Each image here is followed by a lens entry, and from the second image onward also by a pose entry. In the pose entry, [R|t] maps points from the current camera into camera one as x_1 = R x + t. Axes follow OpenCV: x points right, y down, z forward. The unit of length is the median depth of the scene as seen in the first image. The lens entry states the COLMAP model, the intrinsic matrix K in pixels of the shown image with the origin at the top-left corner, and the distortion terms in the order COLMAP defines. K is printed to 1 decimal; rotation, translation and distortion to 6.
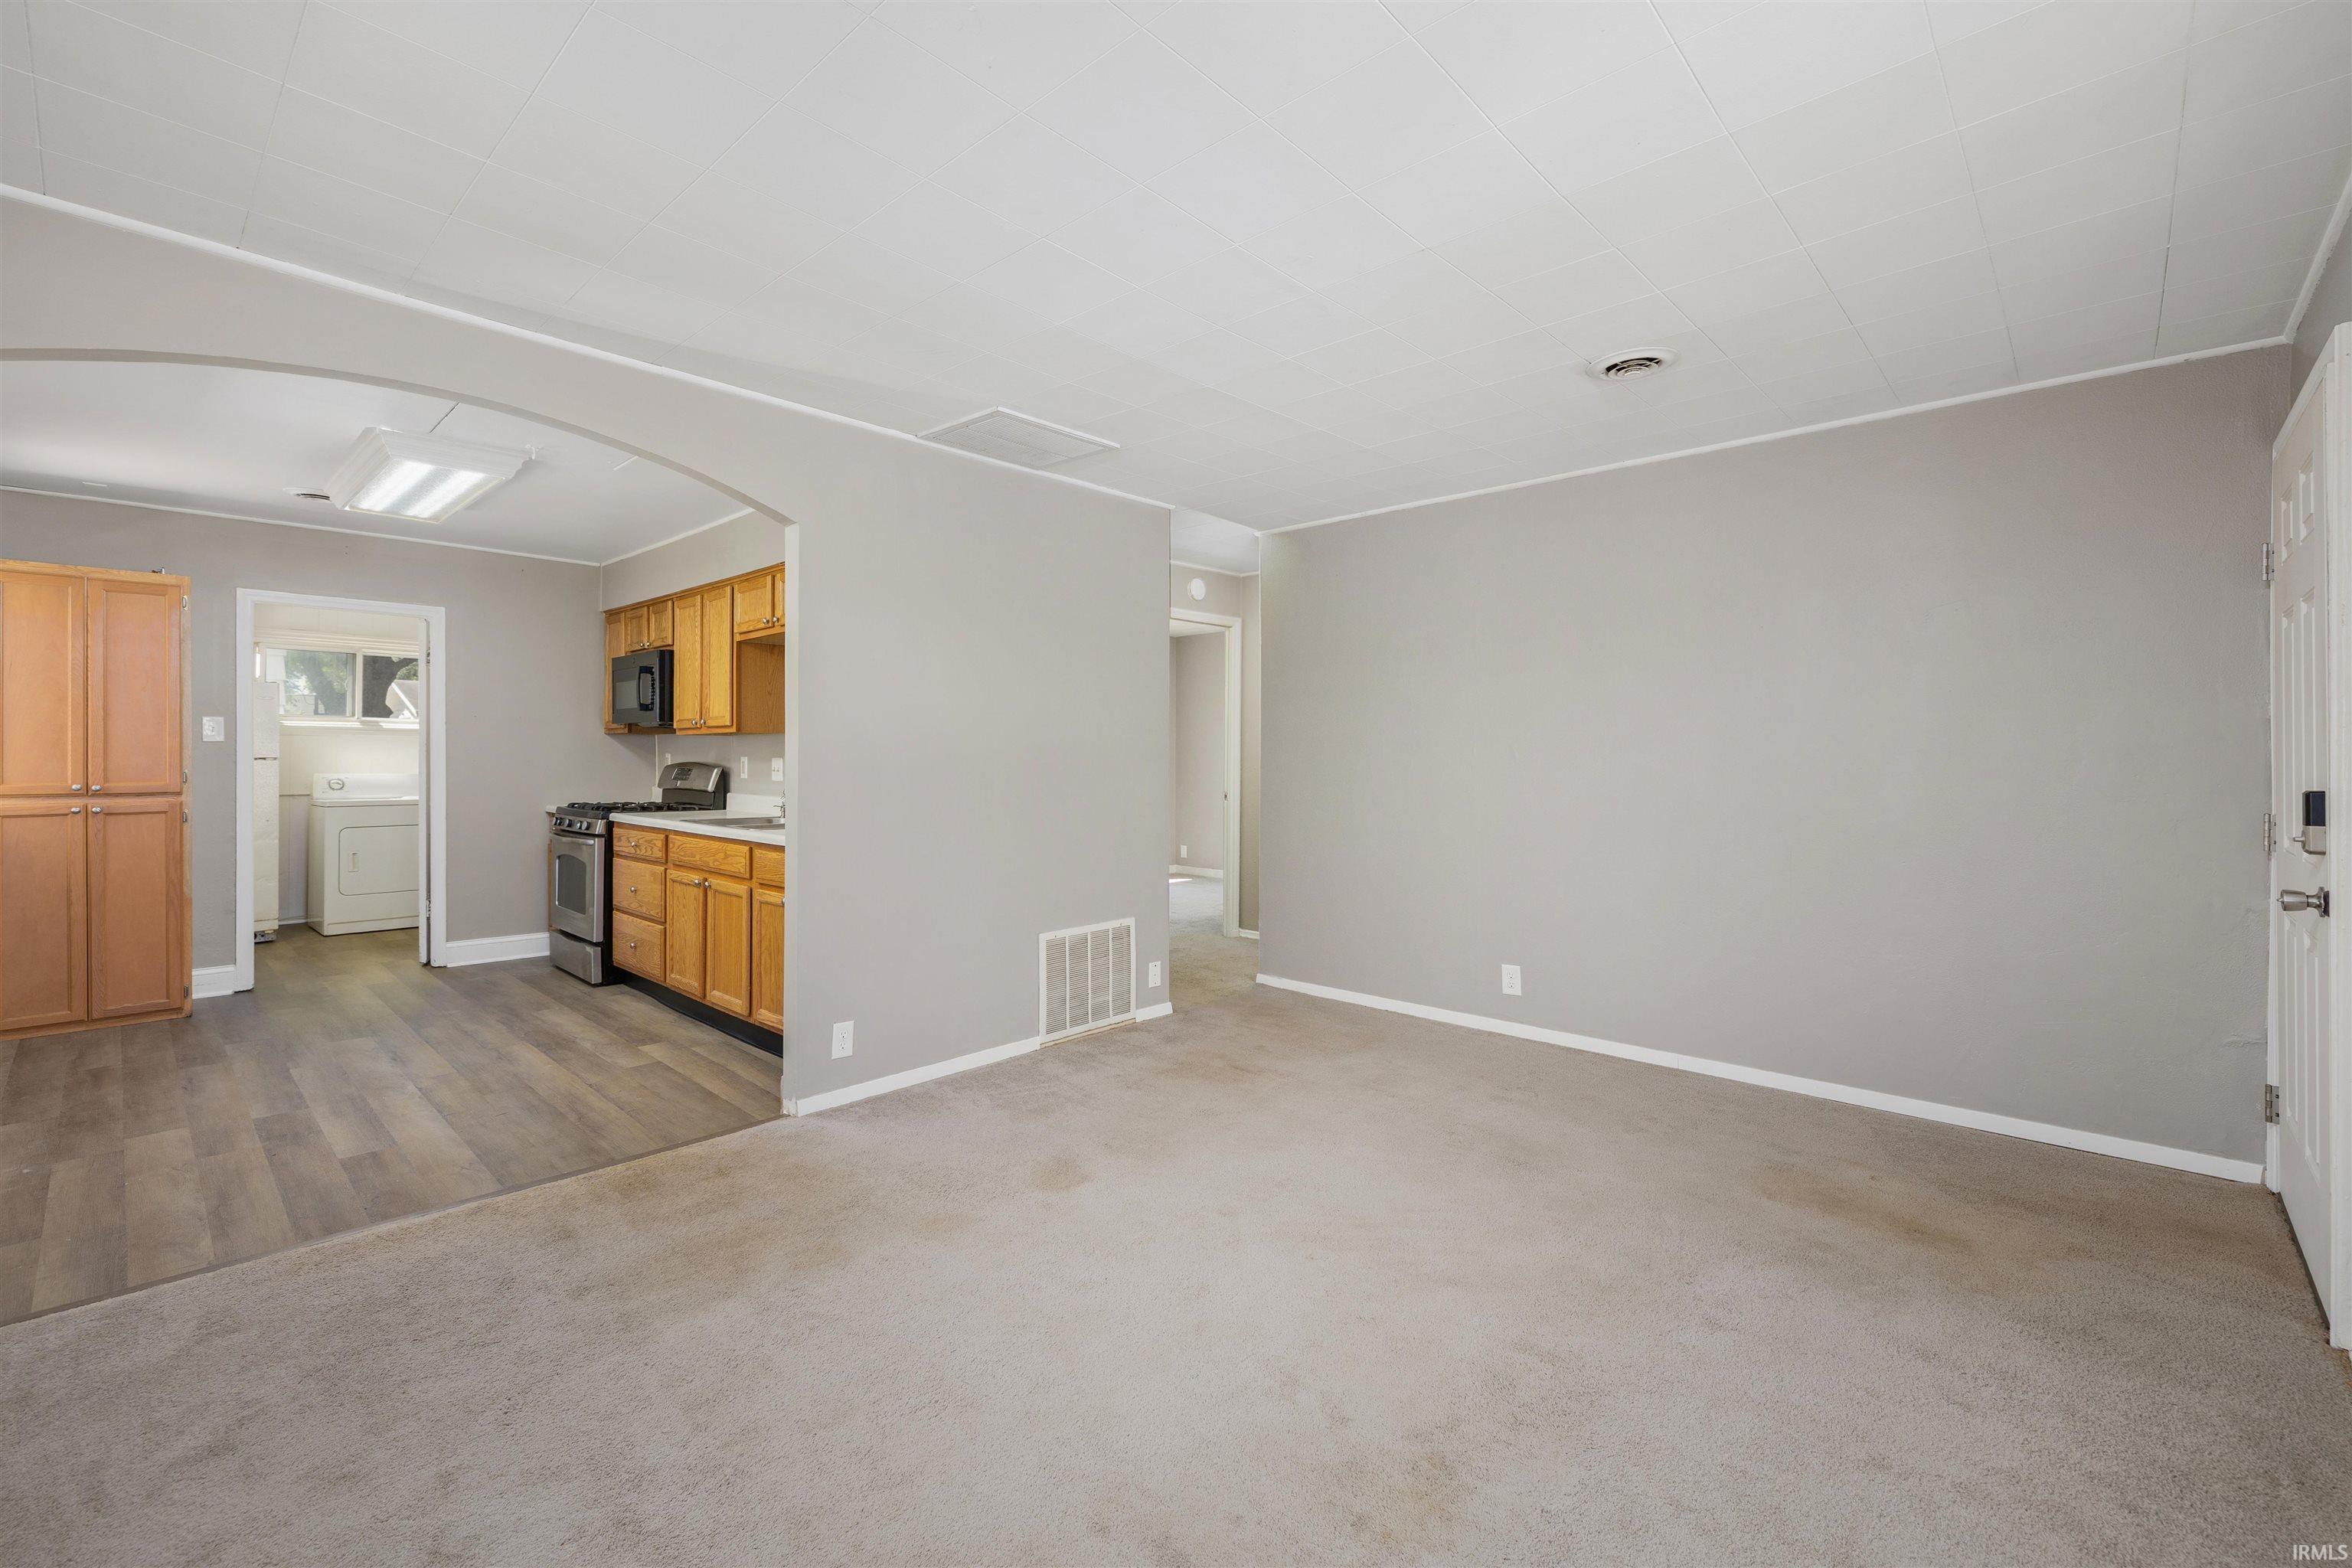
lens RADIAL K [[988.8, 0, 1157.0], [0, 988.8, 751.9], [0, 0, 1]] dist [0.001407, -0.000939]
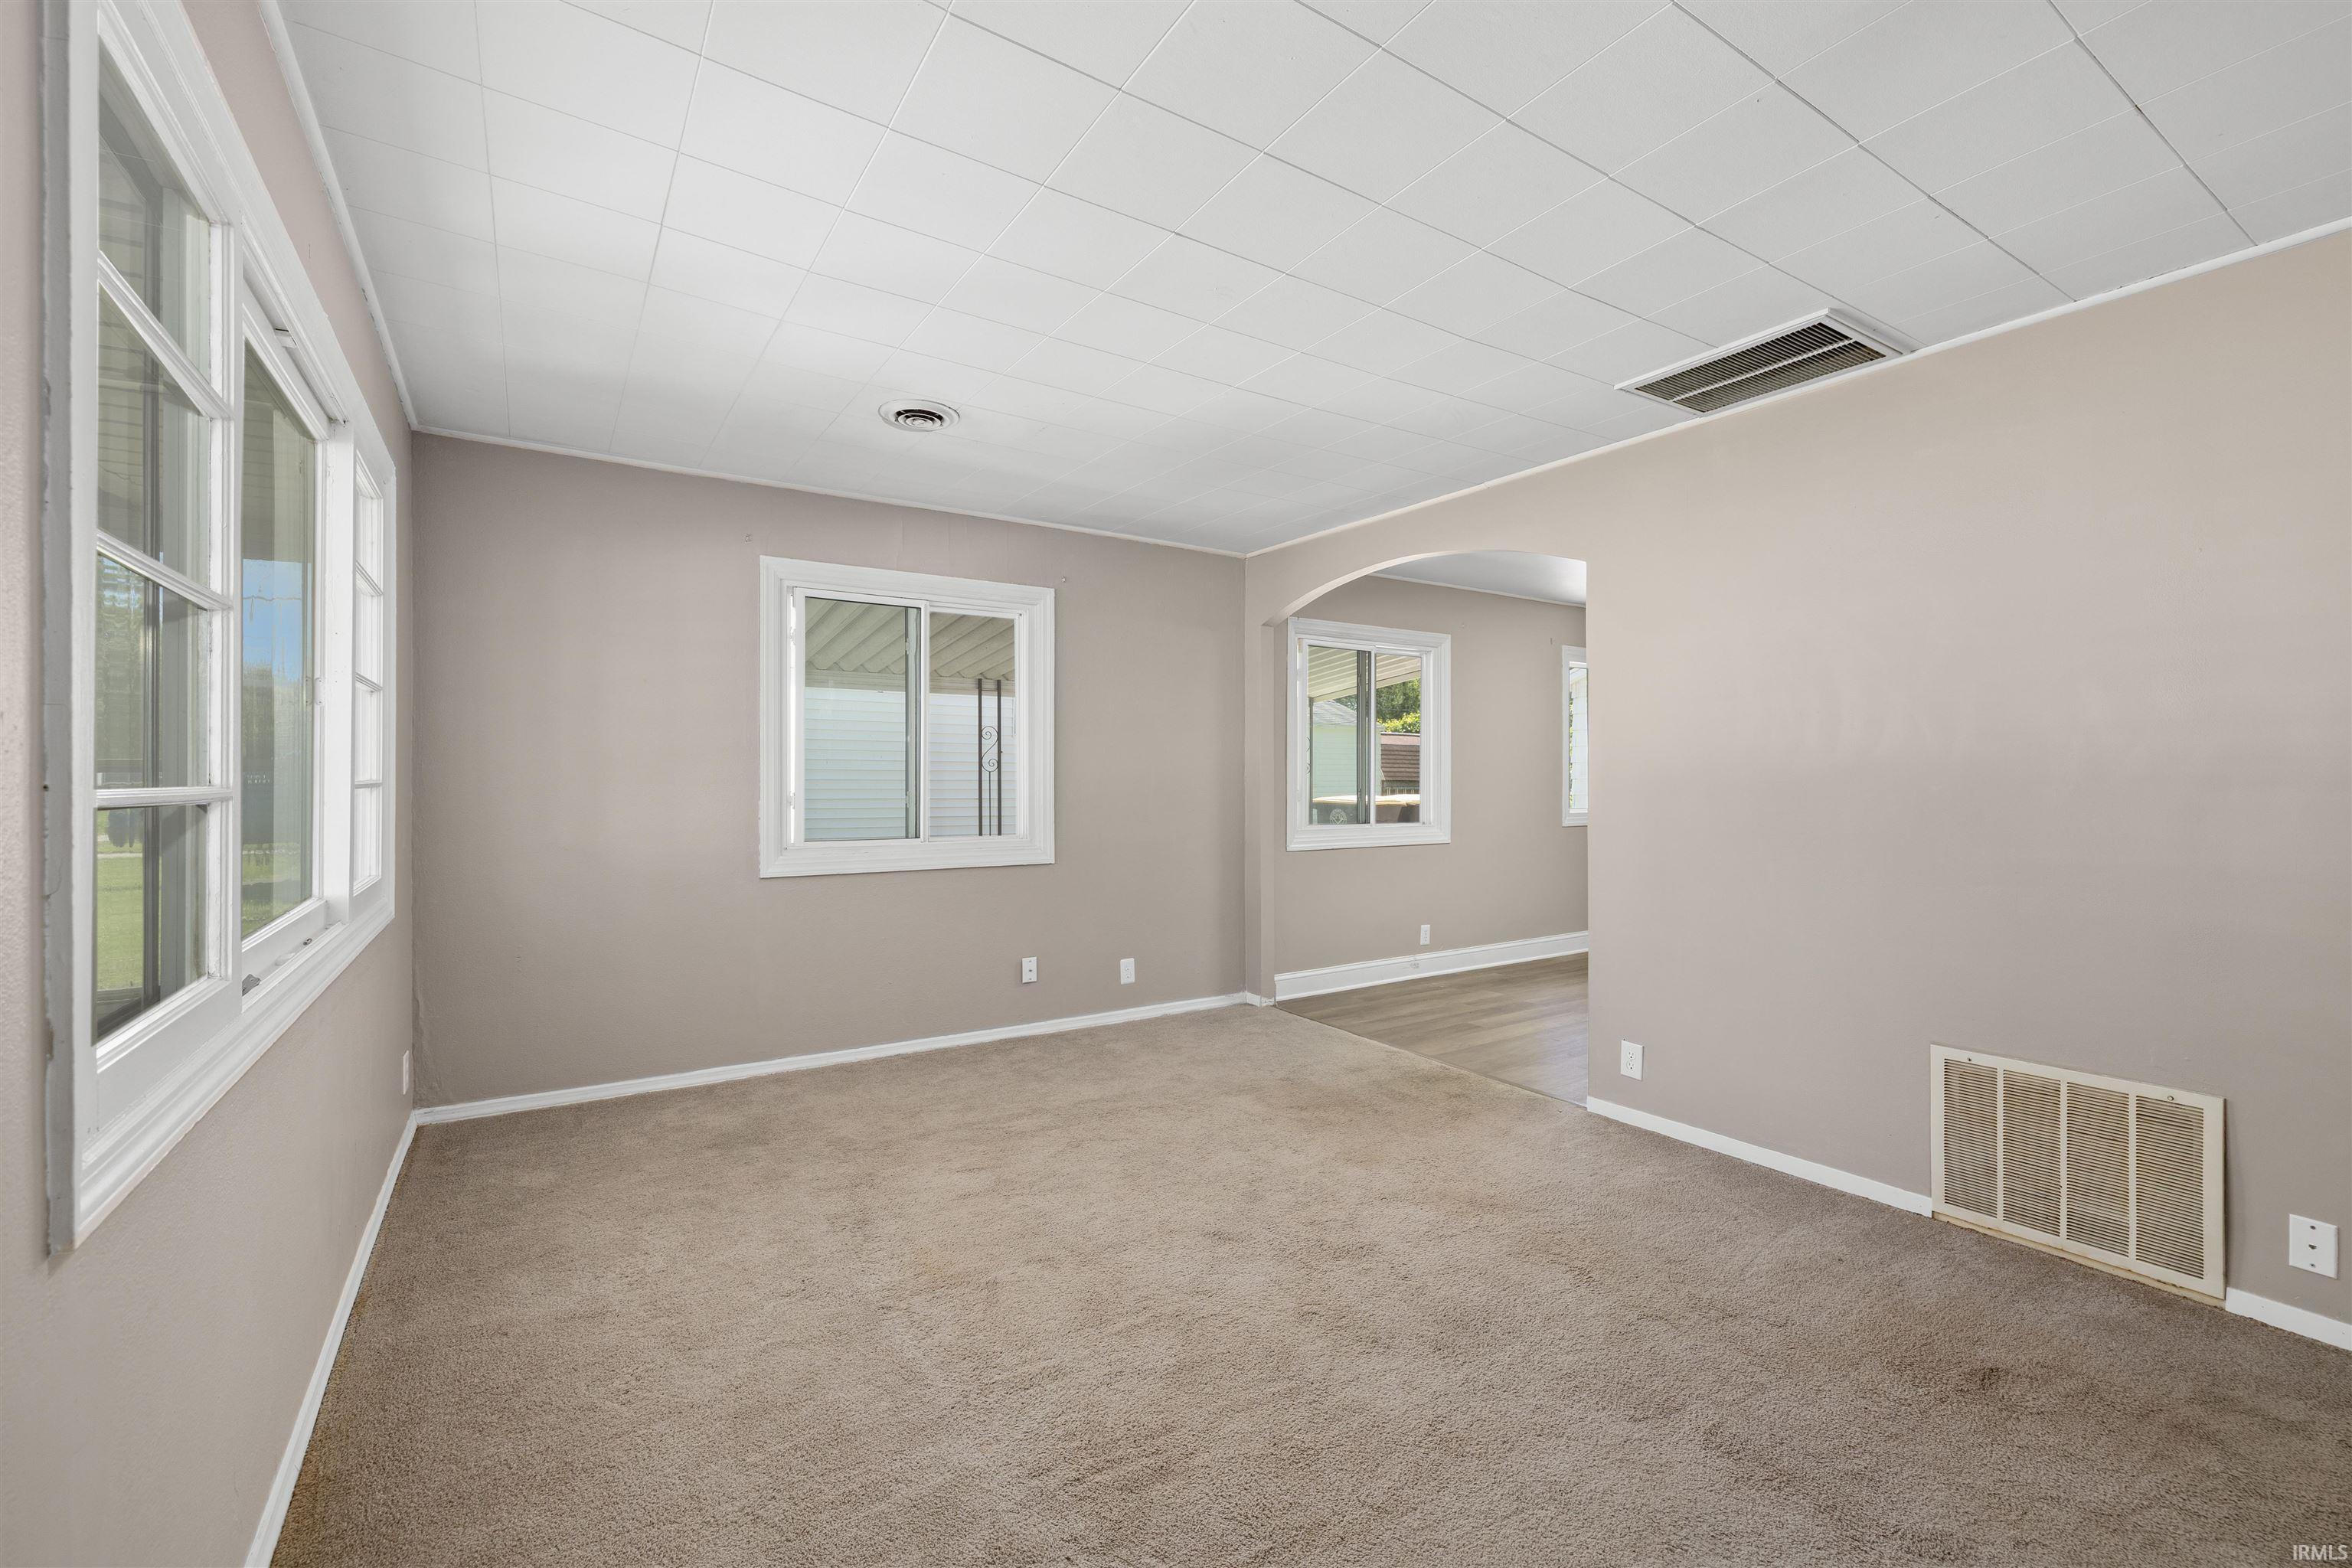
lens RADIAL K [[988.8, 0, 1180.1], [0, 988.8, 781.8], [0, 0, 1]] dist [0.001407, -0.000939]
pose [[-0.231417, 0.001244, -0.972854, 0.534459], [0.001495, 0.999998, 0.000923, 0.006049], [0.972854, -0.001241, -0.231418, 0.555124]]
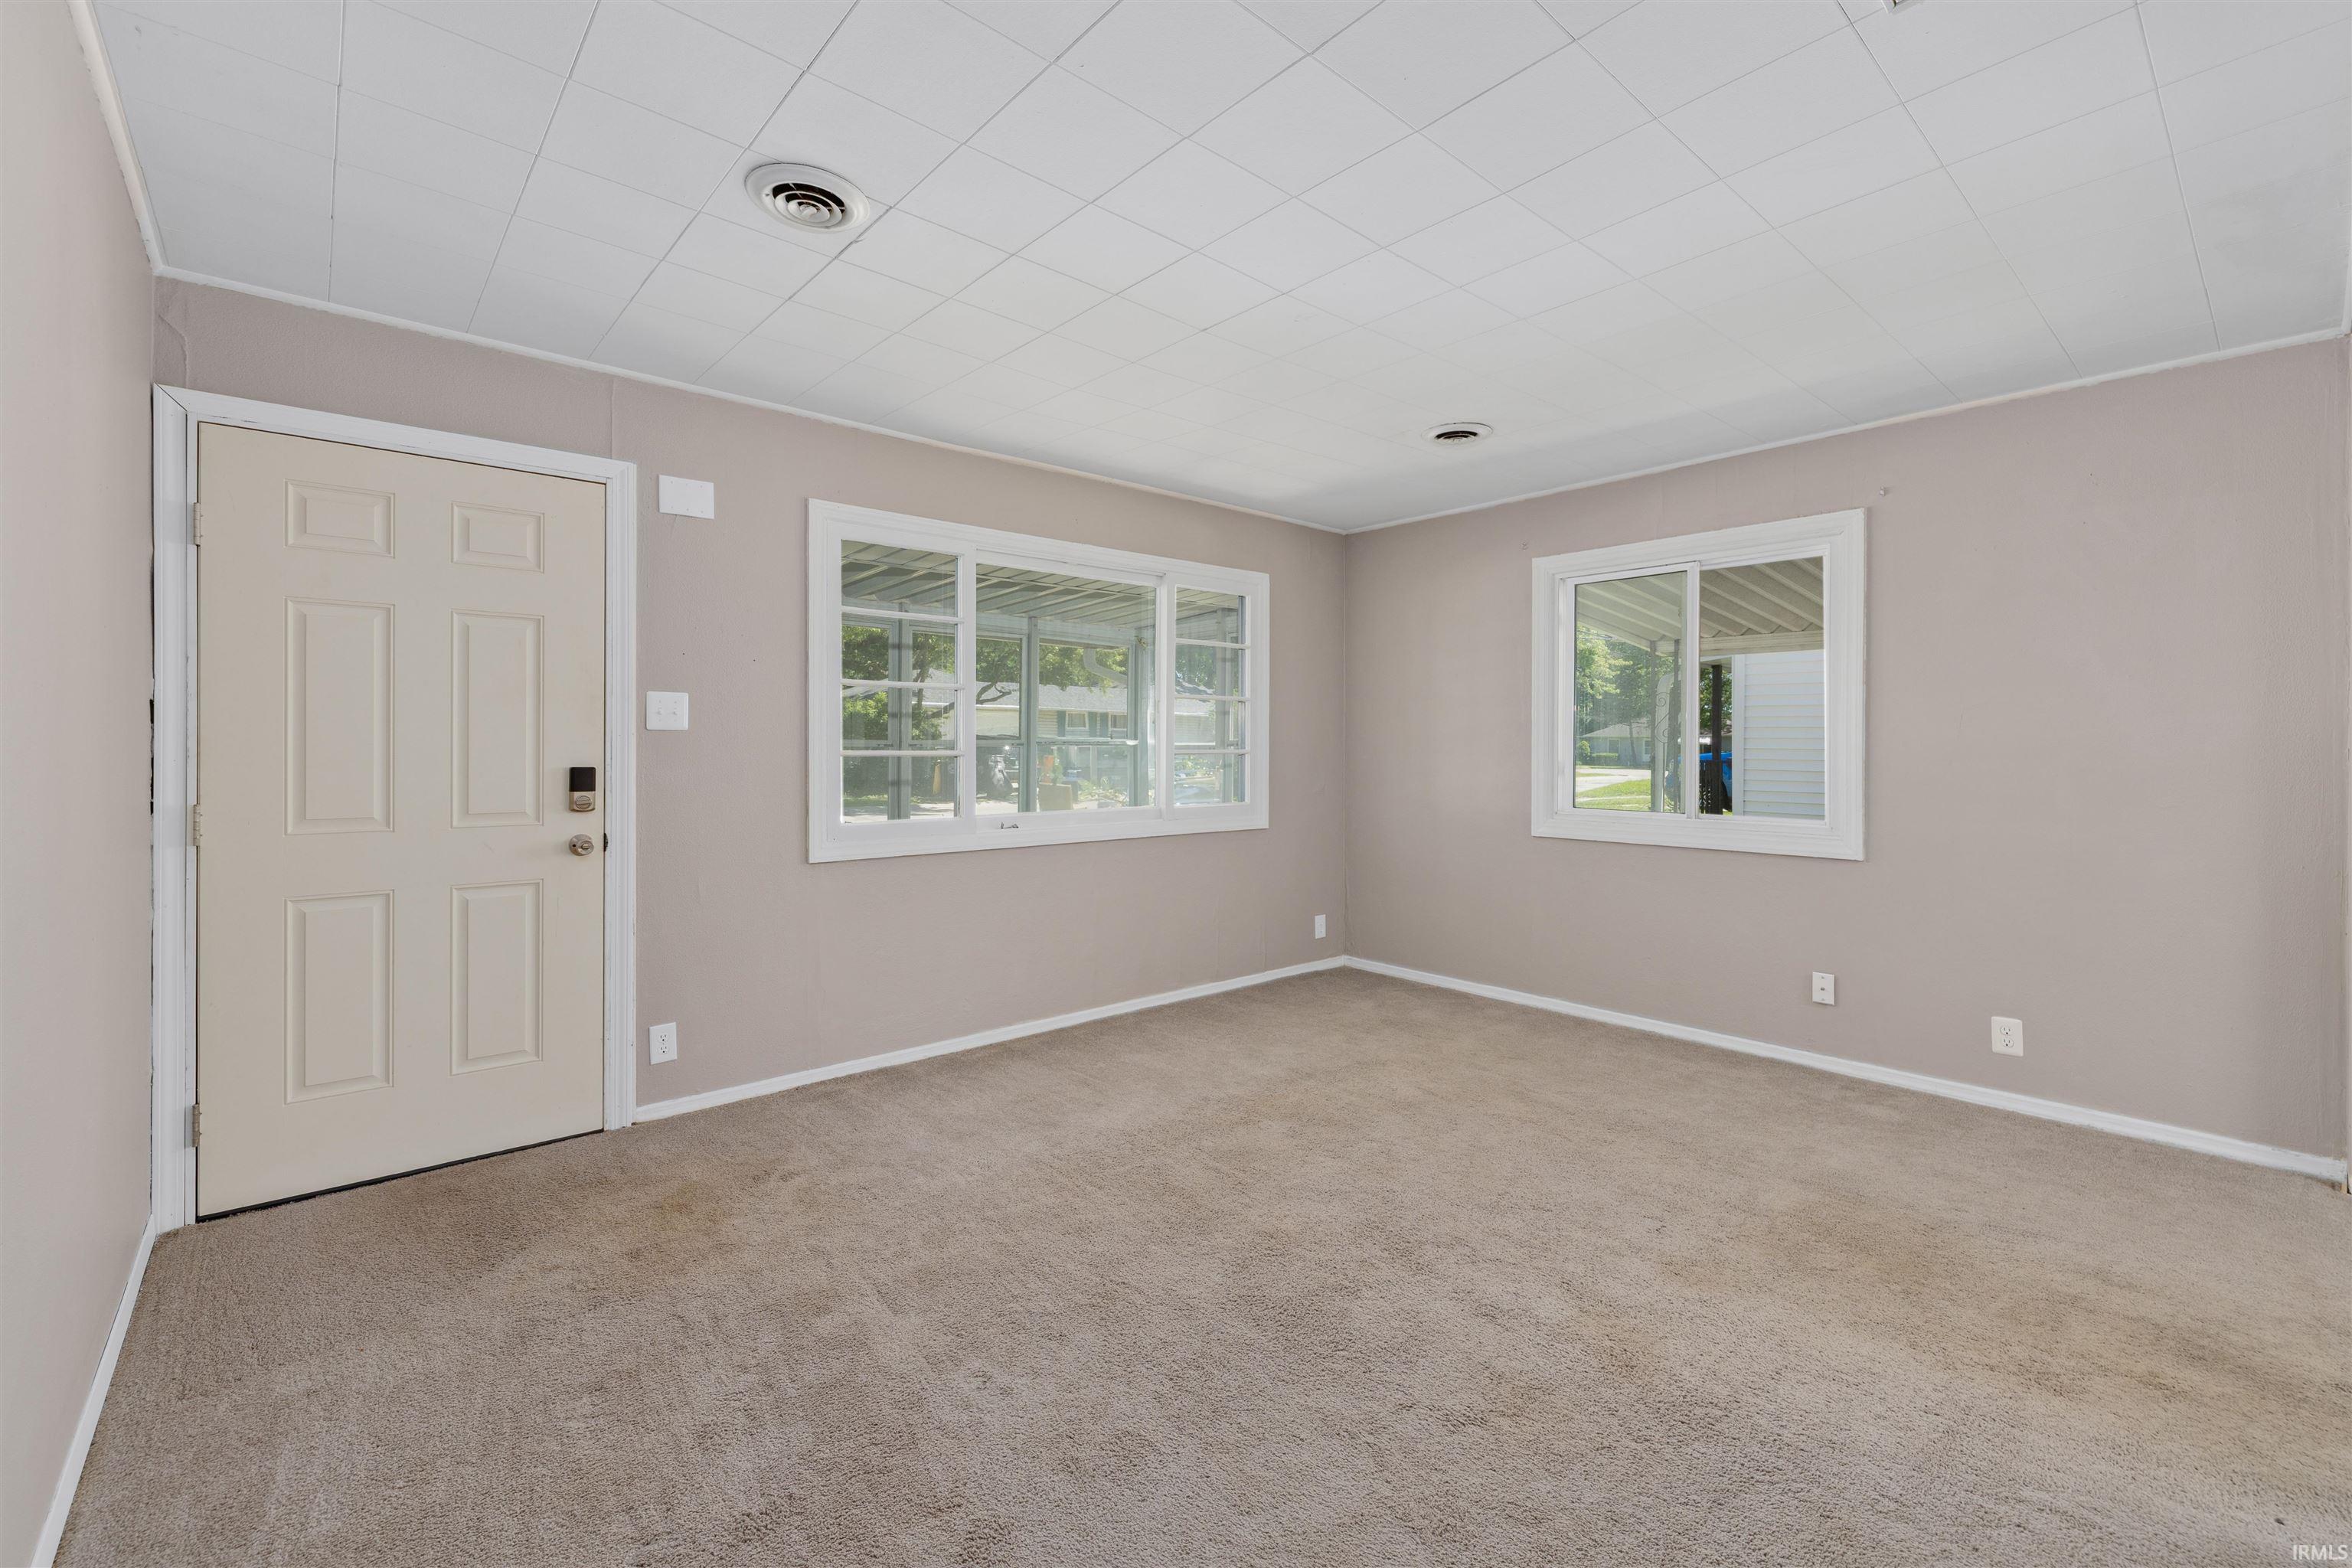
lens RADIAL K [[988.8, 0, 1147.8], [0, 988.8, 751.4], [0, 0, 1]] dist [0.001407, -0.000939]
pose [[-0.995135, -0.006636, 0.098294, 0.097506], [-0.006343, 0.999974, 0.003301, 0.003595], [-0.098313, 0.002662, -0.995152, 1.008854]]
